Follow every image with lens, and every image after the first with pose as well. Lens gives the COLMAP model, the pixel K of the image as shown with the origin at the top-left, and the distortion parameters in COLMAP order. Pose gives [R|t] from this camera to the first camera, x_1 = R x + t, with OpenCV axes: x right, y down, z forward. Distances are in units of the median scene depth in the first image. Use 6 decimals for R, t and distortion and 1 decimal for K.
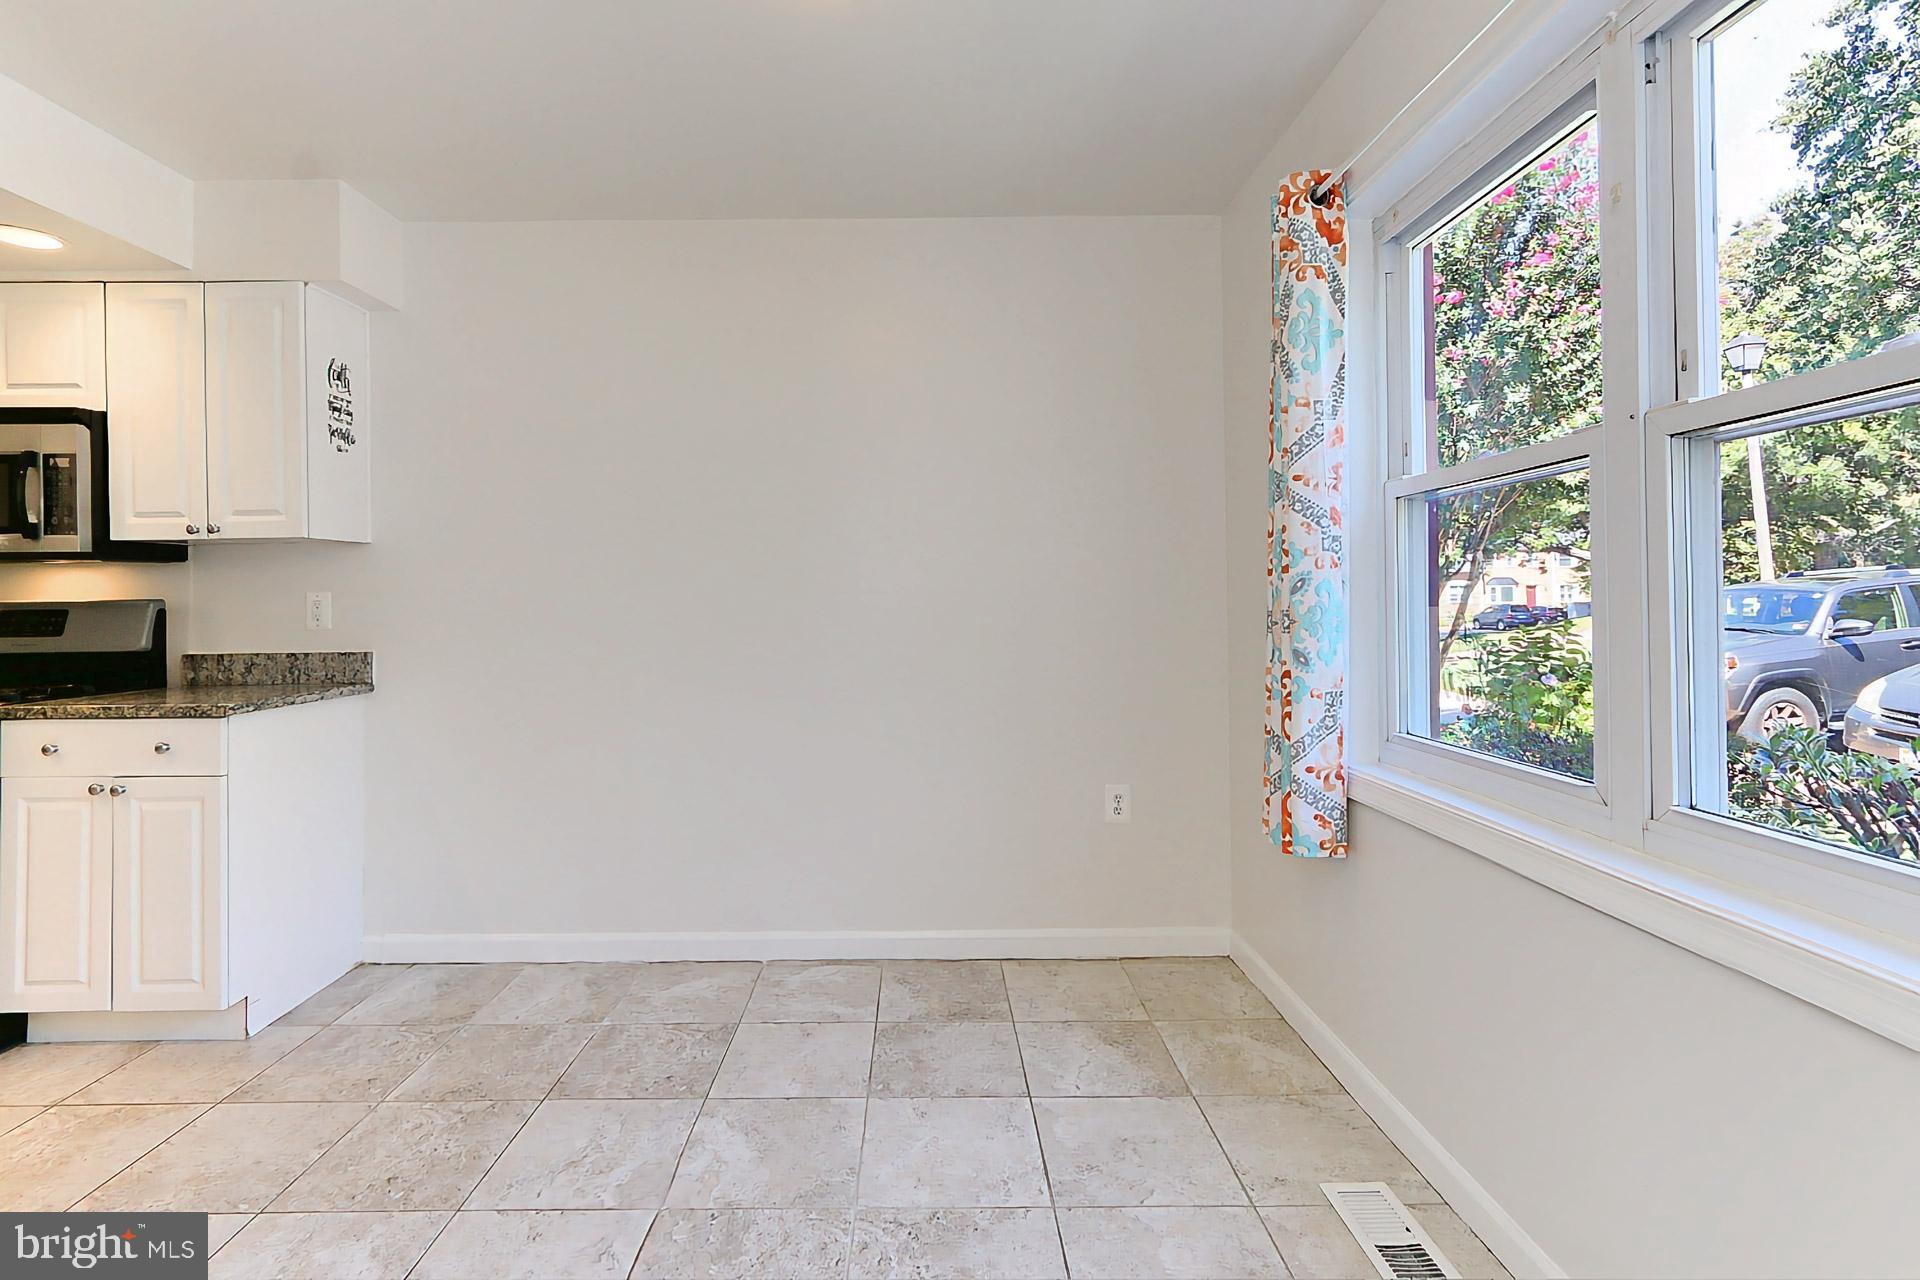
lens RADIAL K [[967.0, 0, 907.6], [0, 967.0, 590.2], [0, 0, 1]] dist [-0.000547, 0.001730]
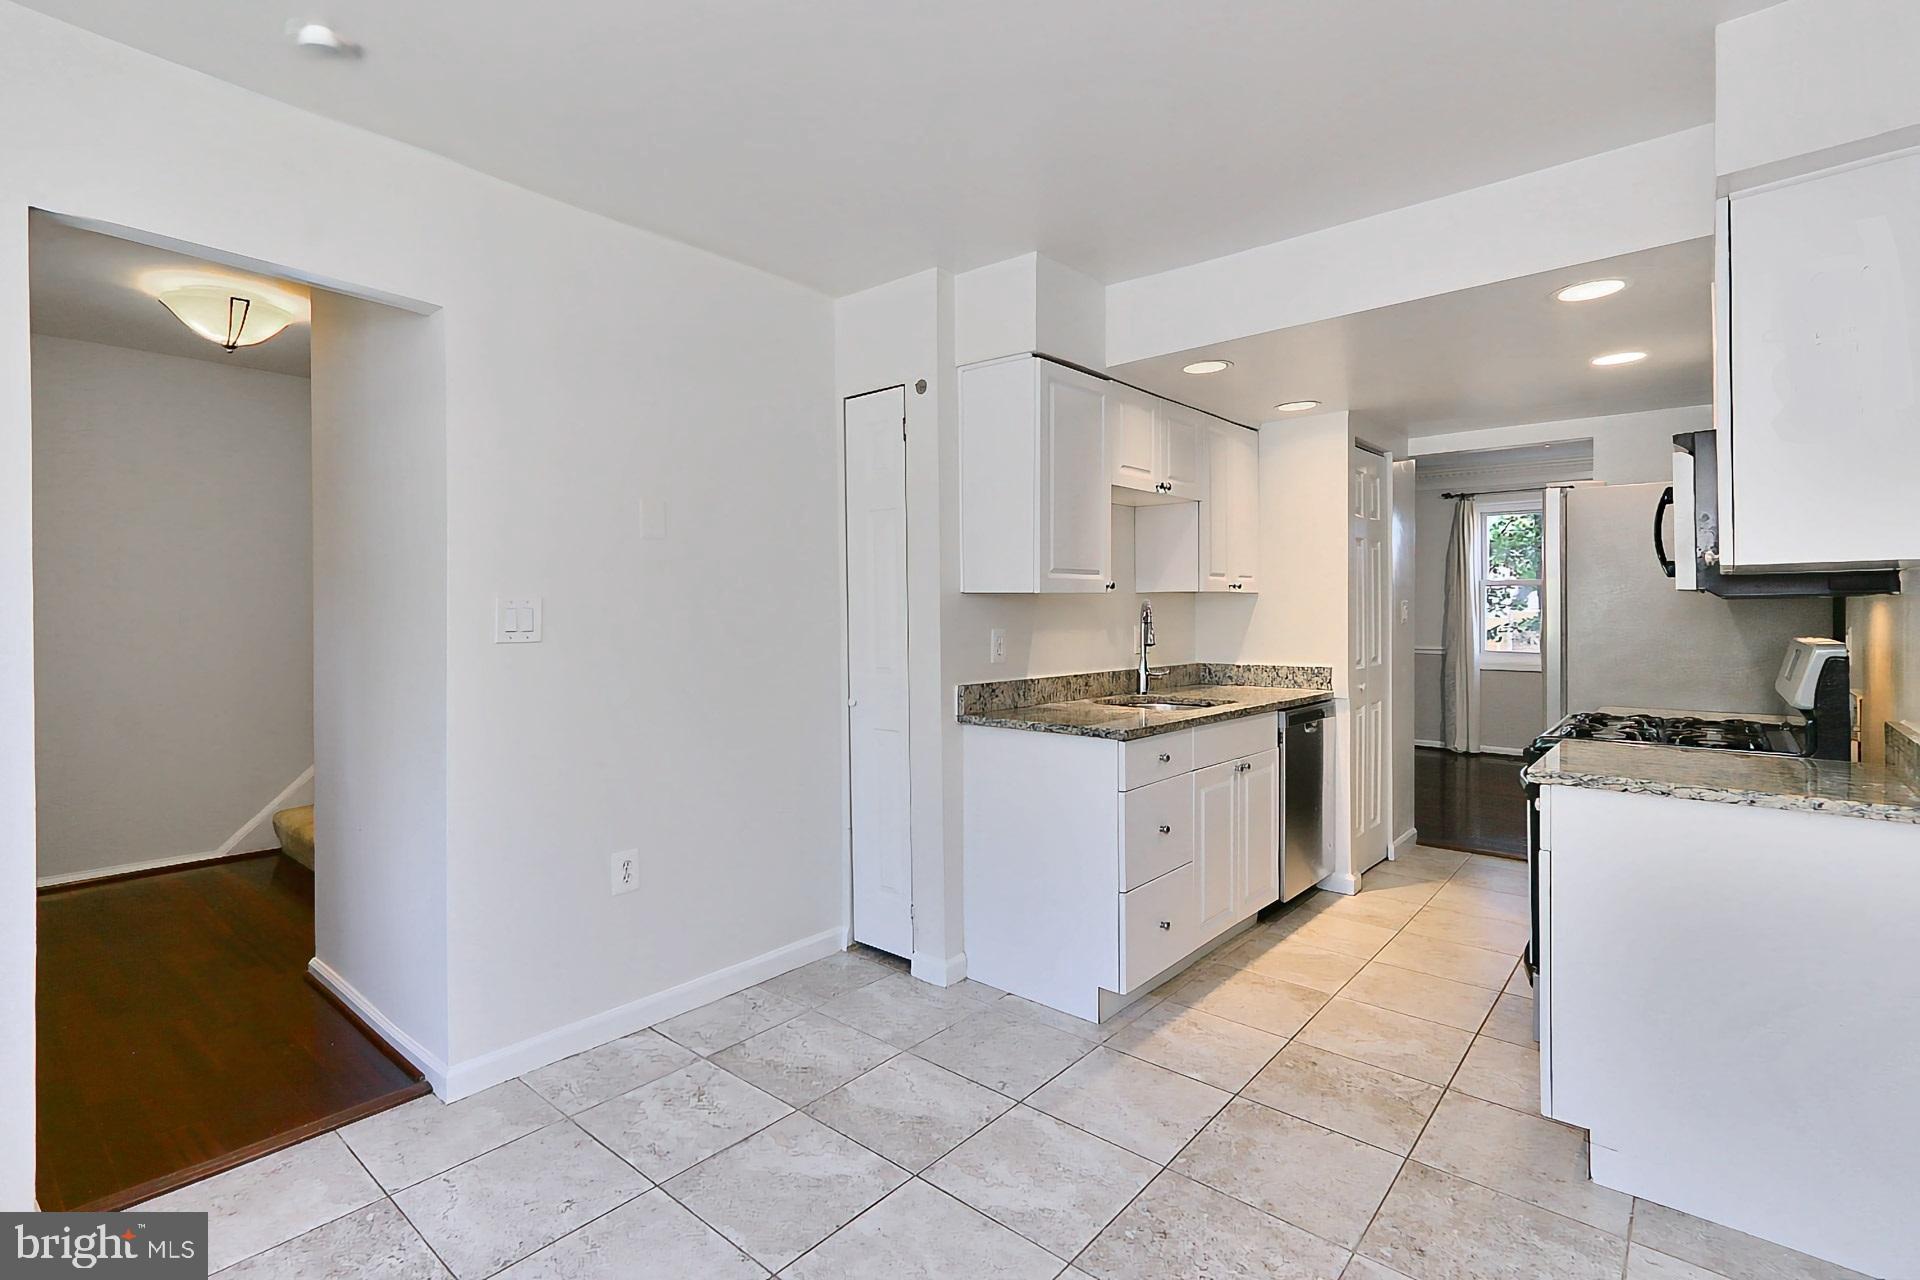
lens RADIAL K [[812.0, 0, 949.0], [0, 812.0, 606.6], [0, 0, 1]] dist [0.001896, 0.000457]
pose [[-0.613175, 0.005142, -0.789931, 0.176870], [0.014907, 0.999876, -0.005062, -0.028864], [0.789807, -0.014879, -0.613175, 0.884947]]
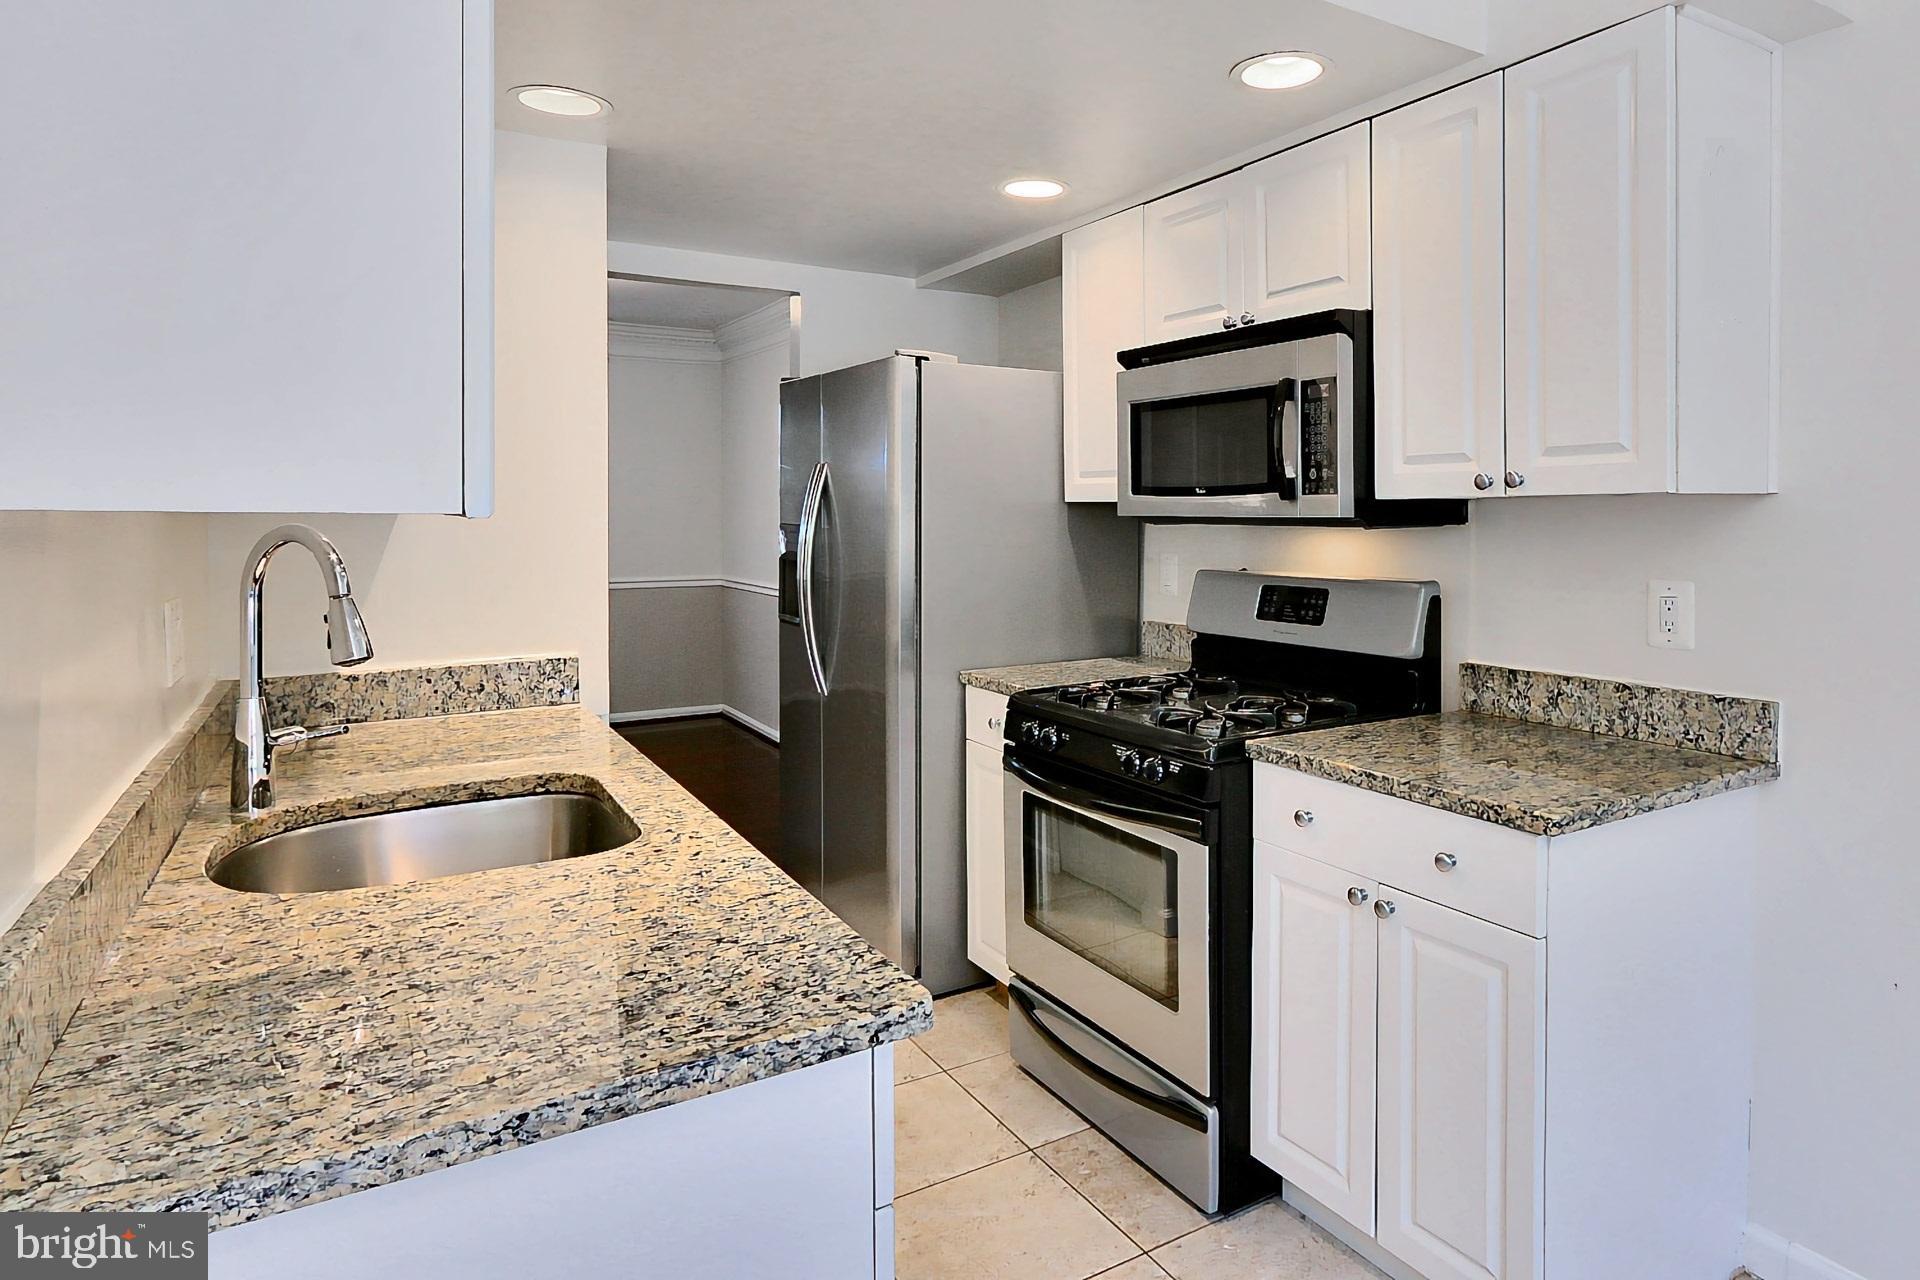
lens RADIAL K [[1111.4, 0, 1055.3], [0, 1111.4, 549.1], [0, 0, 1]] dist [-0.001532, 0.000566]
pose [[0.569303, 0.030330, -0.821568, -0.301909], [0.007269, 0.999095, 0.041921, -0.050041], [0.822096, -0.029837, 0.568567, 0.360649]]
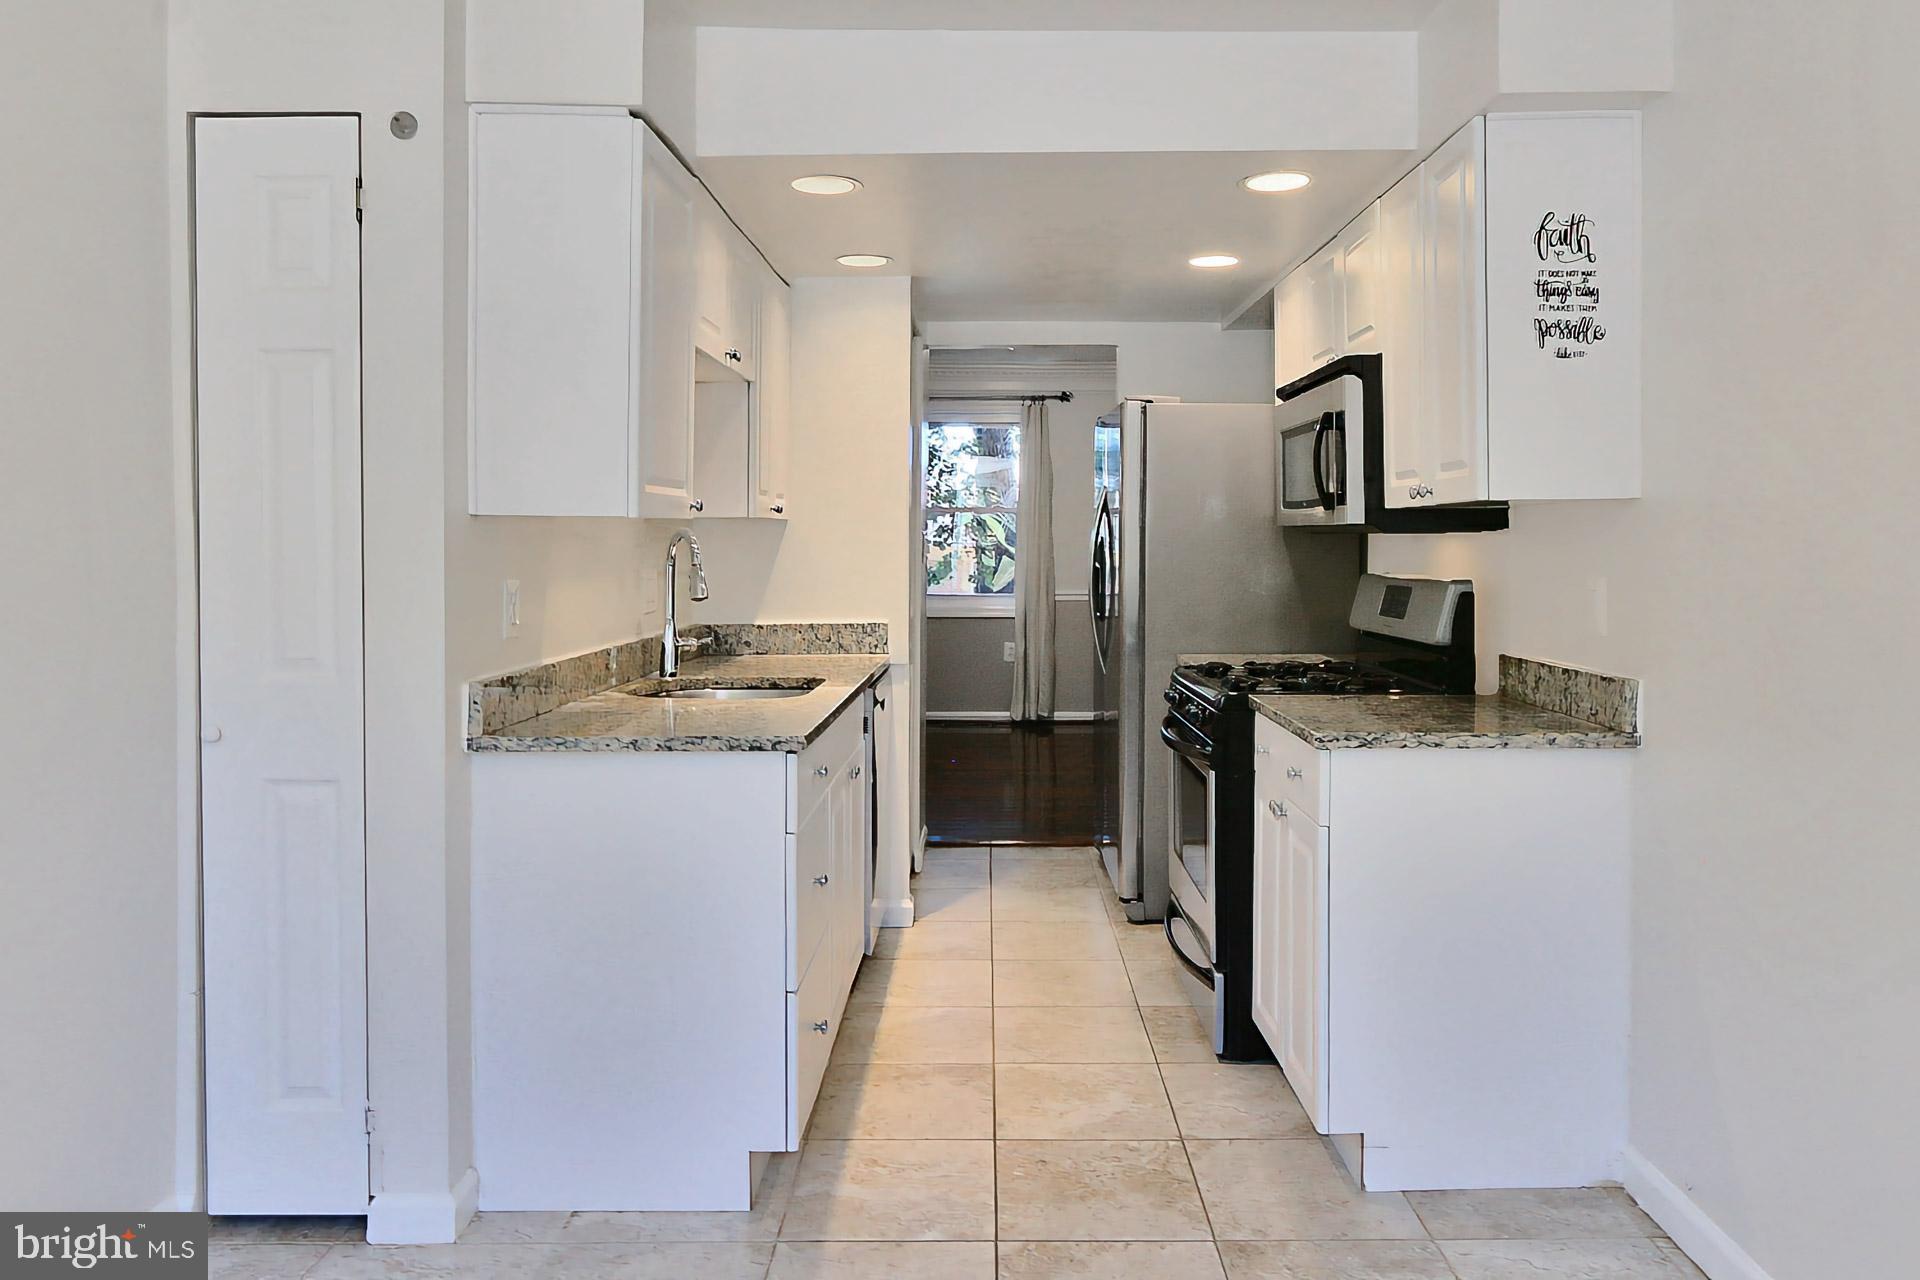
lens RADIAL K [[1207.4, 0, 924.3], [0, 1207.4, 538.3], [0, 0, 1]] dist [-0.009580, 0.004578]
pose [[0.012122, 0.004673, -0.999916, 0.196373], [0.011781, 0.999919, 0.004816, -0.035097], [0.999857, -0.011838, 0.012066, 0.584832]]
